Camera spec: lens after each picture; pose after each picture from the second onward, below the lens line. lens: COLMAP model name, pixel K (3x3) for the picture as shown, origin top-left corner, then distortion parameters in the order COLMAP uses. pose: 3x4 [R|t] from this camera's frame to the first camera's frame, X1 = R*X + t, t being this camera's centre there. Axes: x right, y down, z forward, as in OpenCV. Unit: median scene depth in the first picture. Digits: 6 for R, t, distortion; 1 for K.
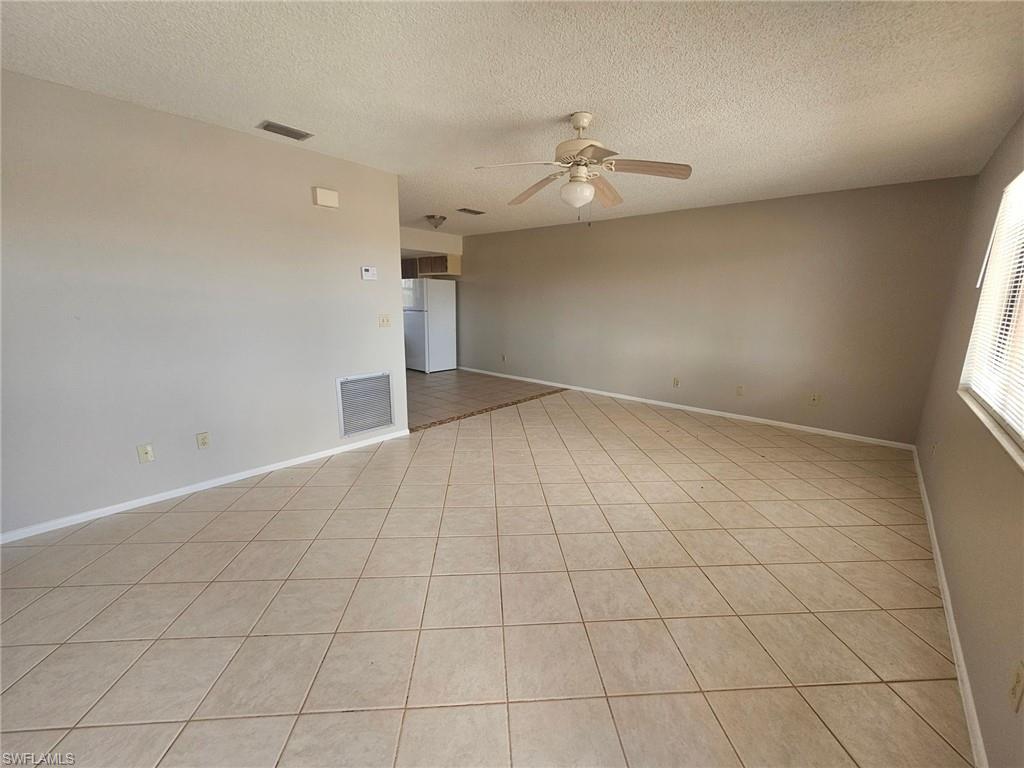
lens RADIAL K [[418.3, 0, 514.2], [0, 418.3, 391.5], [0, 0, 1]] dist [0.000167, 0.000984]
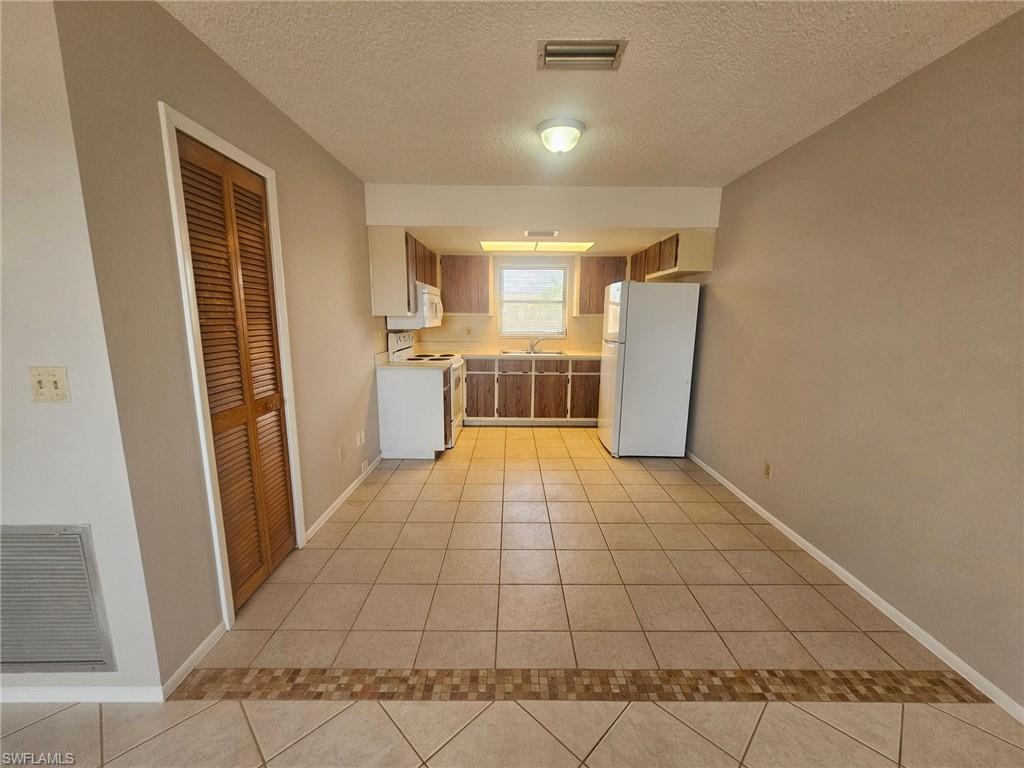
lens RADIAL K [[418.3, 0, 513.8], [0, 418.3, 390.4], [0, 0, 1]] dist [0.000167, 0.000984]
pose [[0.659834, 0.121040, -0.741598, 0.139070], [-0.160602, 0.986852, 0.018174, -0.170506], [0.734047, 0.107110, 0.670598, 0.775761]]
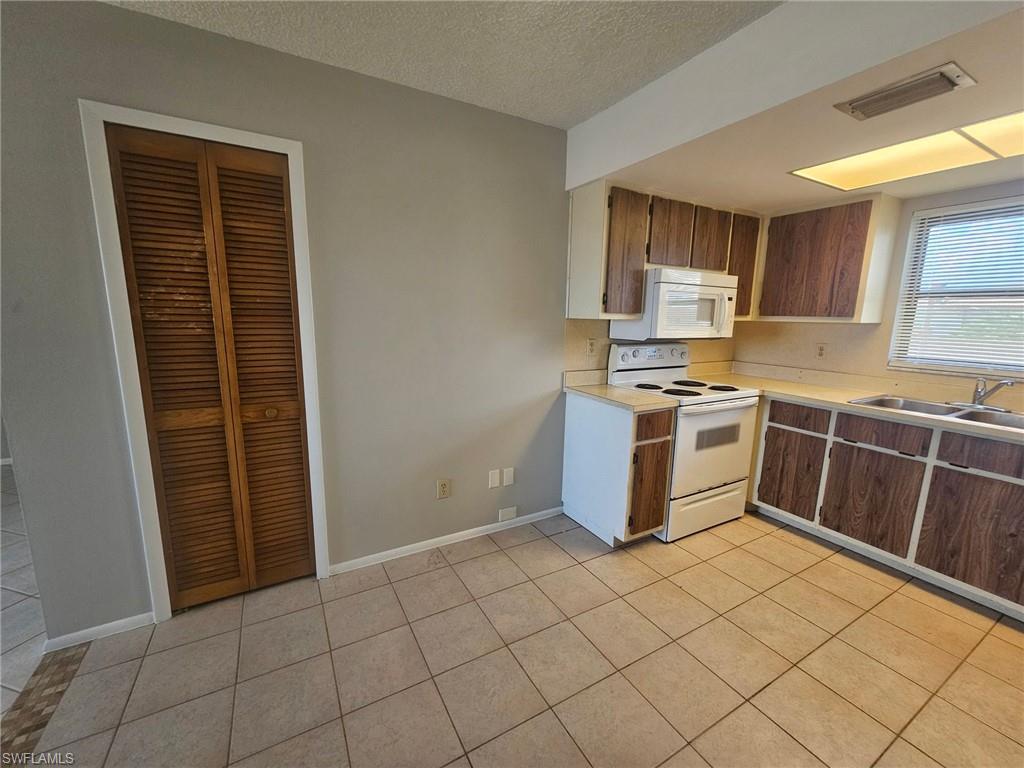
lens RADIAL K [[418.3, 0, 513.4], [0, 418.3, 388.6], [0, 0, 1]] dist [0.000167, 0.000984]
pose [[-0.327308, 0.141615, -0.934246, -0.051285], [-0.229778, 0.947099, 0.224065, -0.262915], [0.916554, 0.288007, -0.277453, 1.172567]]
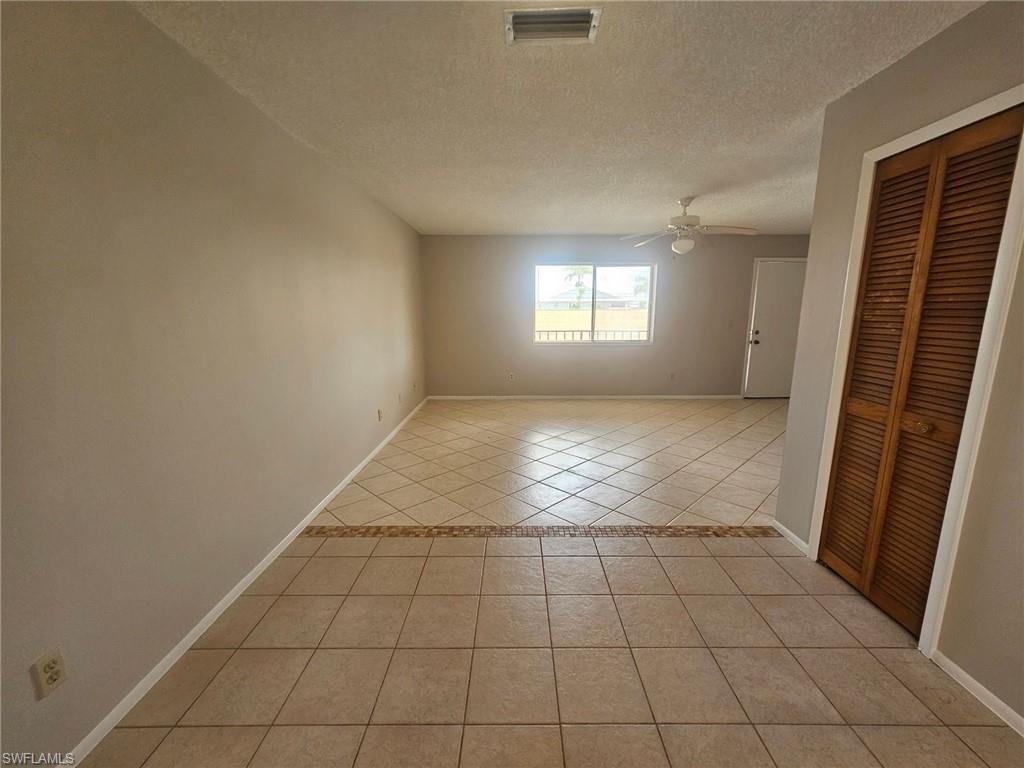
lens RADIAL K [[418.3, 0, 517.8], [0, 418.3, 387.5], [0, 0, 1]] dist [0.000167, 0.000984]
pose [[-0.659642, -0.155876, 0.735238, -0.349959], [0.151977, 0.930384, 0.333599, -0.295051], [-0.736054, 0.331795, -0.590031, 1.291389]]
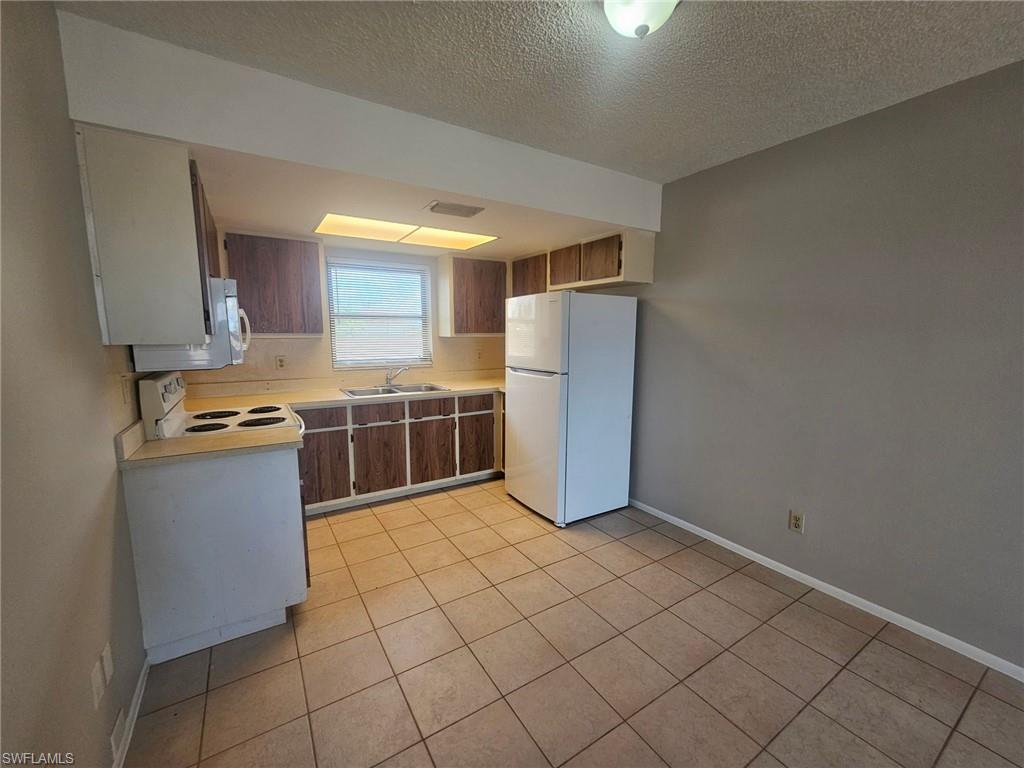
lens RADIAL K [[418.3, 0, 516.3], [0, 418.3, 390.4], [0, 0, 1]] dist [0.000167, 0.000984]
pose [[0.959320, 0.024446, -0.281261, -0.201835], [-0.047927, 0.995885, -0.076912, -0.204139], [0.278224, 0.087263, 0.956544, 0.865634]]
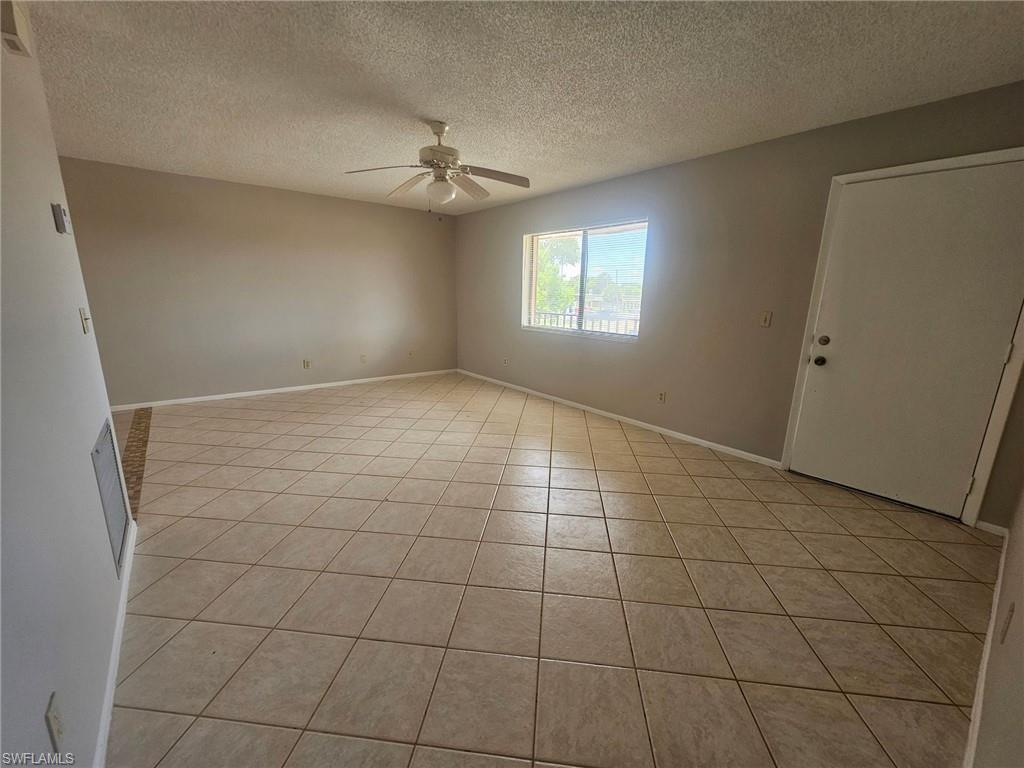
lens RADIAL K [[418.3, 0, 513.8], [0, 418.3, 383.2], [0, 0, 1]] dist [0.000167, 0.000984]
pose [[0.176182, -0.223401, 0.958672, -0.521681], [0.195630, 0.962426, 0.188323, -0.069901], [-0.964722, 0.154366, 0.213266, 0.317390]]
